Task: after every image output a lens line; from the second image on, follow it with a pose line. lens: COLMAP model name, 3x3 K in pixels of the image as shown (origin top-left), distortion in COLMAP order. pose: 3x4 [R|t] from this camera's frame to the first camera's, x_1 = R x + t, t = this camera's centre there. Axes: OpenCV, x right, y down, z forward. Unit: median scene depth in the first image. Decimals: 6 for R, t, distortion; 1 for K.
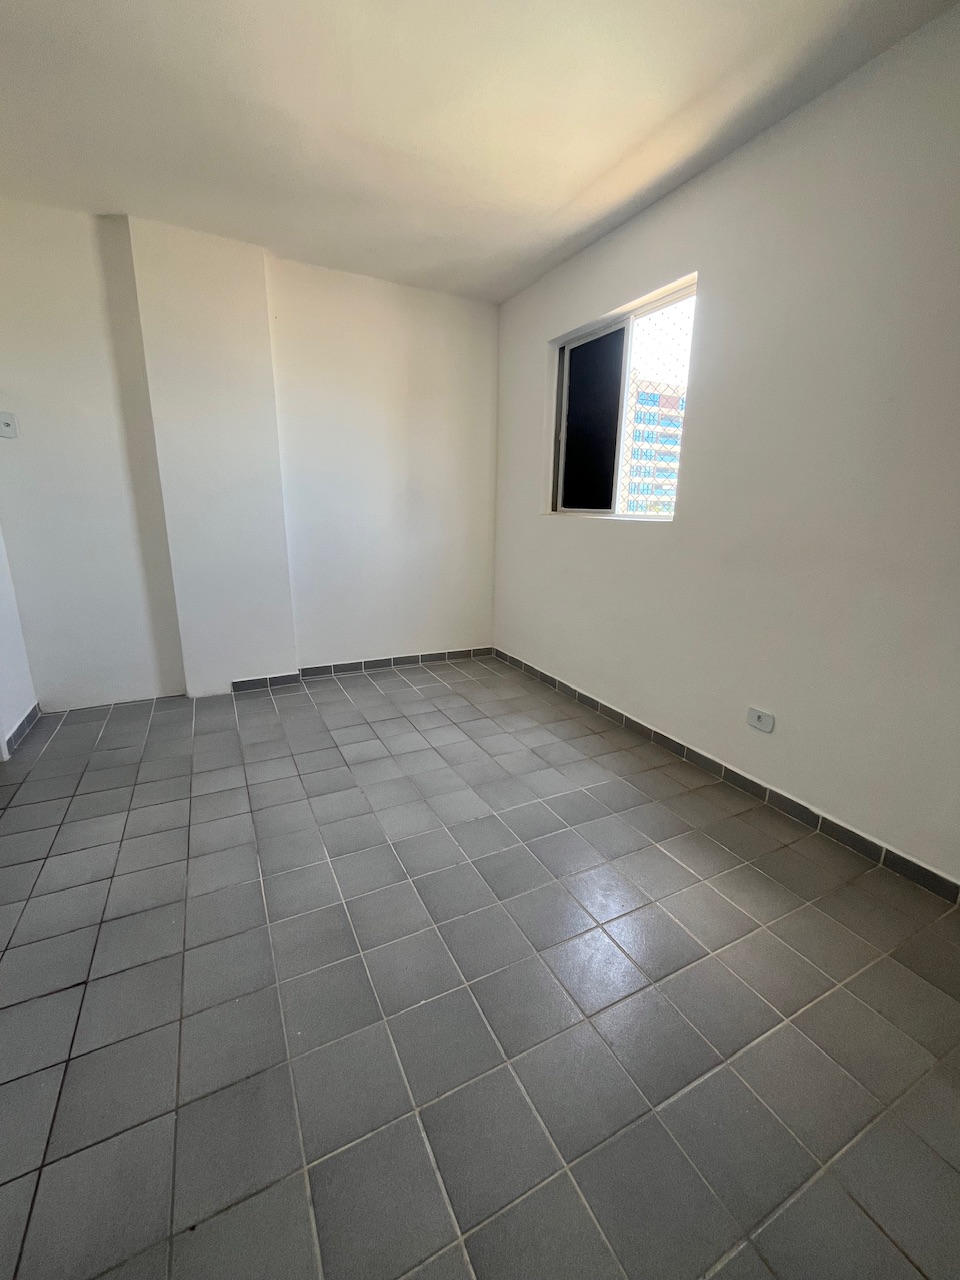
lens RADIAL K [[528.2, 0, 483.9], [0, 528.2, 635.4], [0, 0, 1]] dist [-0.002913, -0.000497]
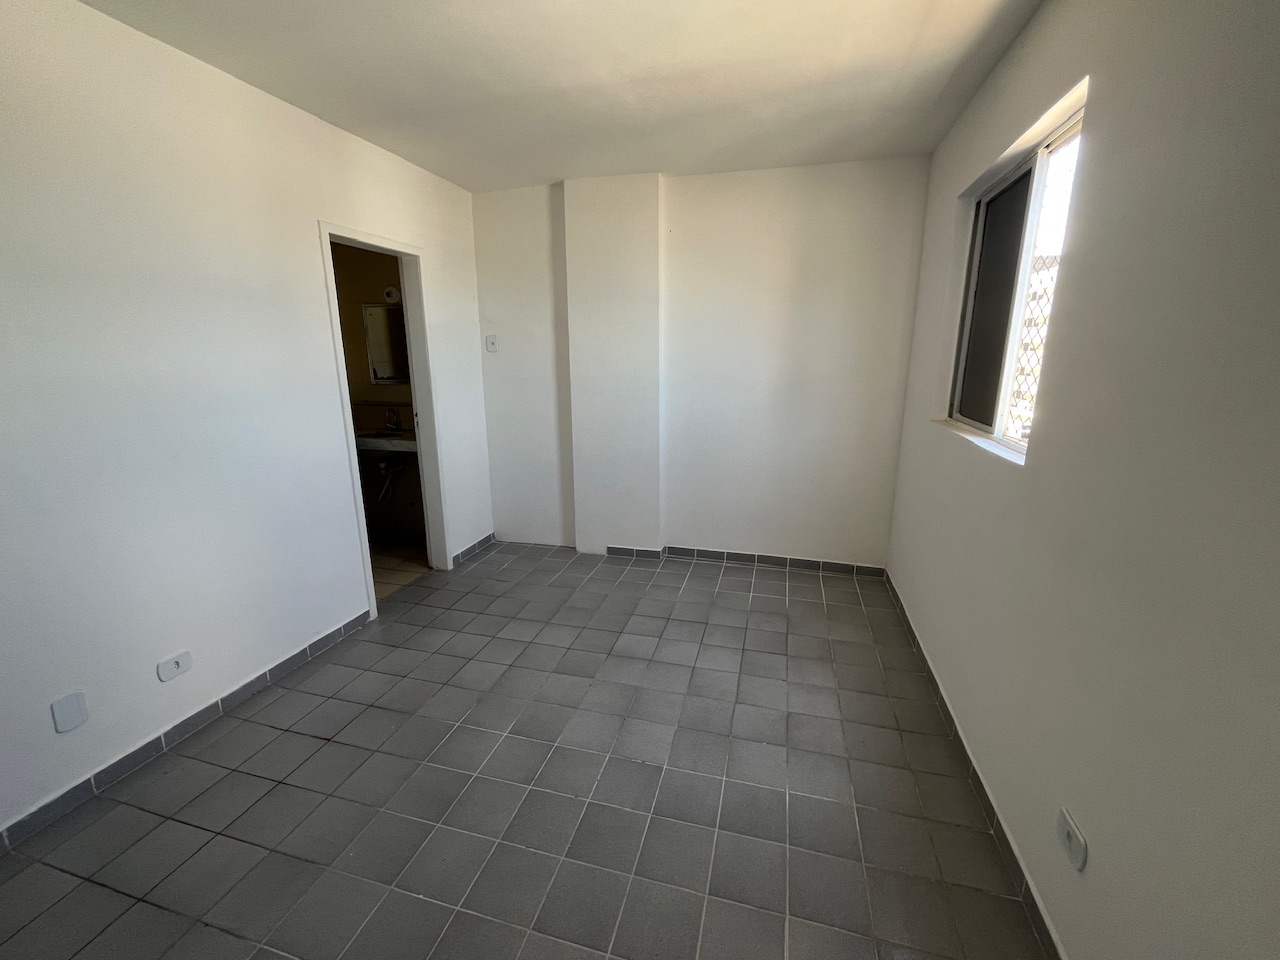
lens RADIAL K [[528.2, 0, 639.4], [0, 528.2, 477.8], [0, 0, 1]] dist [-0.002913, -0.000497]
pose [[0.733606, 0.138061, -0.665403, 0.370253], [-0.149094, 0.987989, 0.040618, -0.132421], [0.663018, 0.069410, 0.745379, 0.175680]]
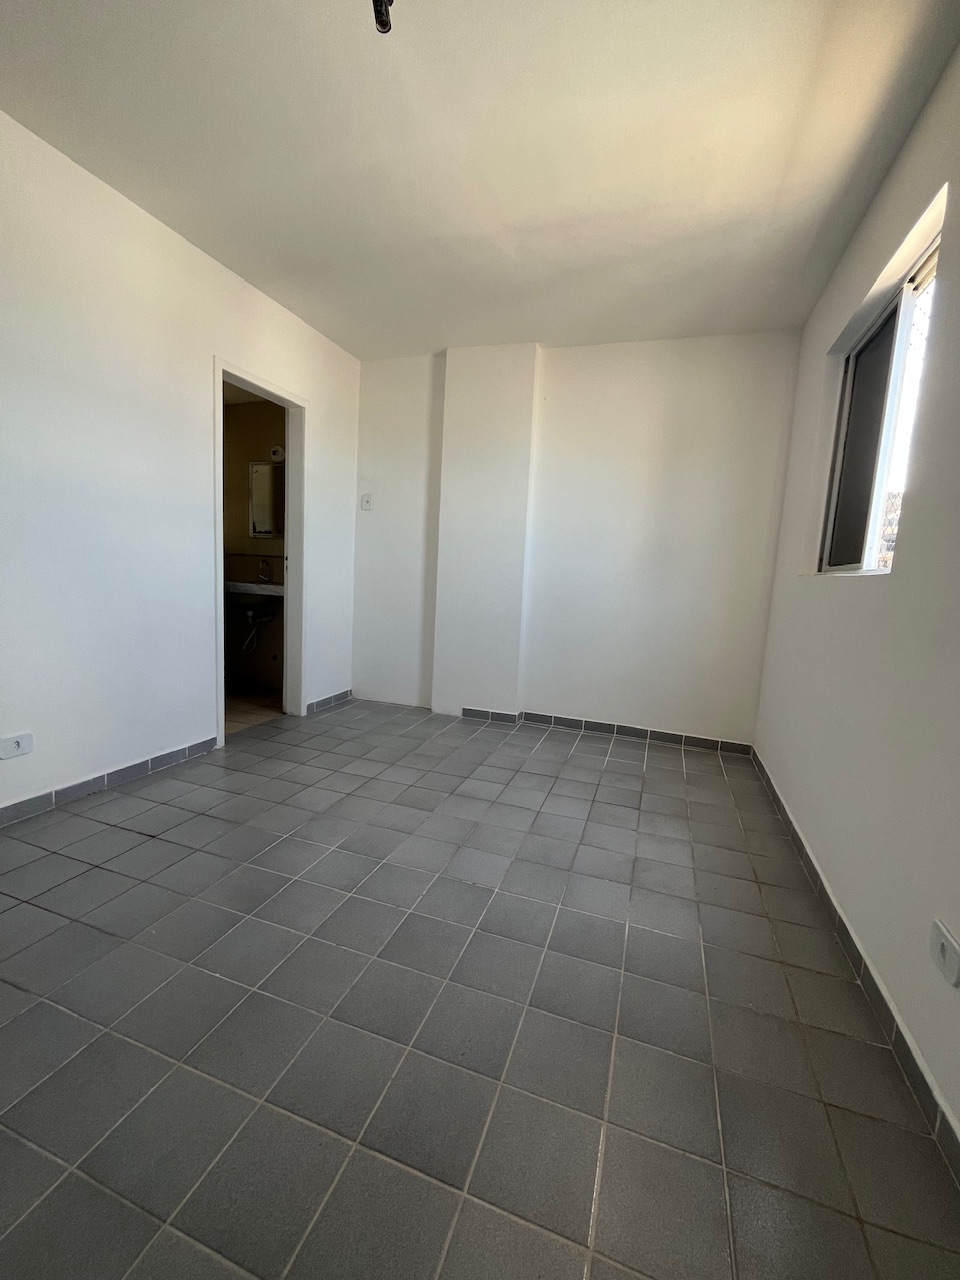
lens RADIAL K [[528.2, 0, 484.1], [0, 528.2, 637.0], [0, 0, 1]] dist [-0.002913, -0.000497]
pose [[0.689045, 0.110088, -0.716308, 0.400017], [-0.216792, 0.974447, -0.058780, -0.004362], [0.691533, 0.195792, 0.695304, 0.219673]]
